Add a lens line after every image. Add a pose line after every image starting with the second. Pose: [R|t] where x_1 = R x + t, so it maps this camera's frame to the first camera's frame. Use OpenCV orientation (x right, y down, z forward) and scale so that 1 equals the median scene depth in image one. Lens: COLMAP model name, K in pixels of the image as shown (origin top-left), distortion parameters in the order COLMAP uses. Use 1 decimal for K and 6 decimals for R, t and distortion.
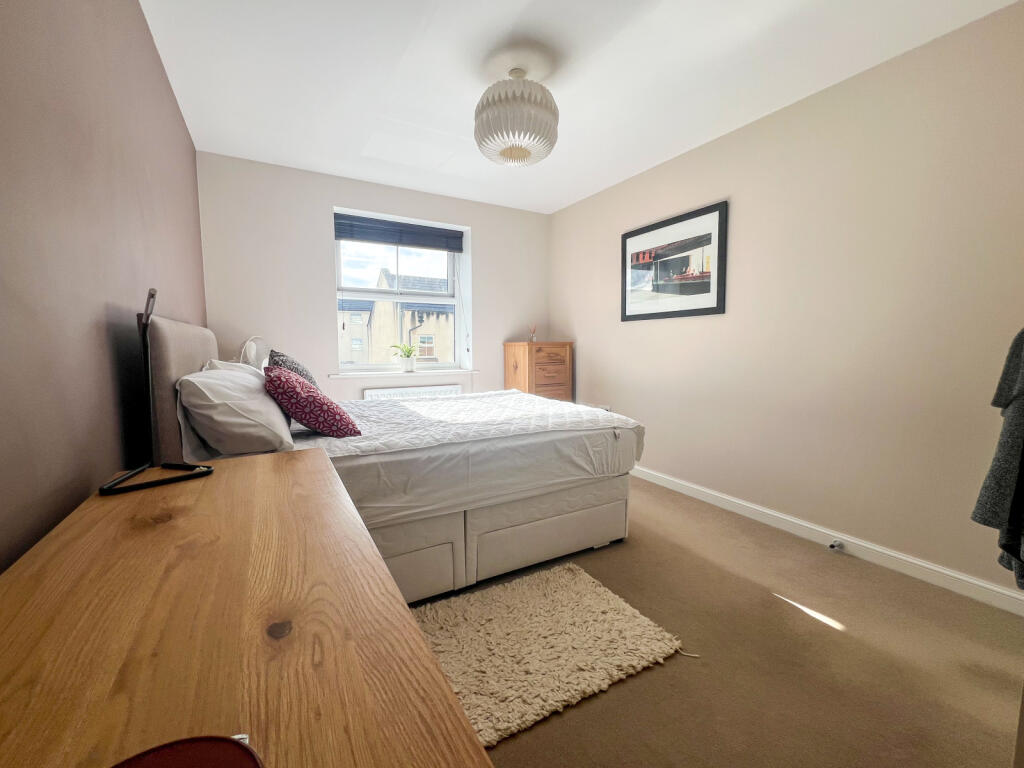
lens RADIAL K [[412.3, 0, 512.0], [0, 412.3, 384.0], [0, 0, 1]] dist [0.000306, 0.000050]
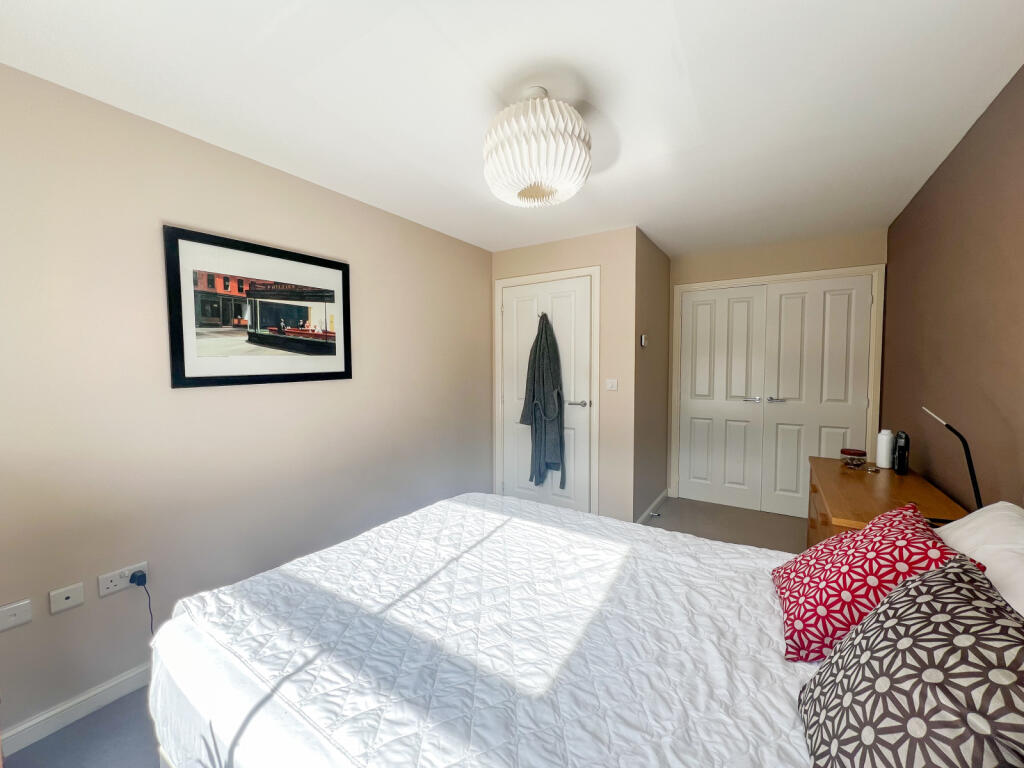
lens RADIAL K [[412.3, 0, 512.0], [0, 412.3, 384.0], [0, 0, 1]] dist [0.000306, 0.000050]
pose [[-0.449164, -0.048474, 0.892133, -0.492046], [0.089370, 0.991081, 0.098846, -0.207320], [-0.888968, 0.124128, -0.440826, 1.029076]]
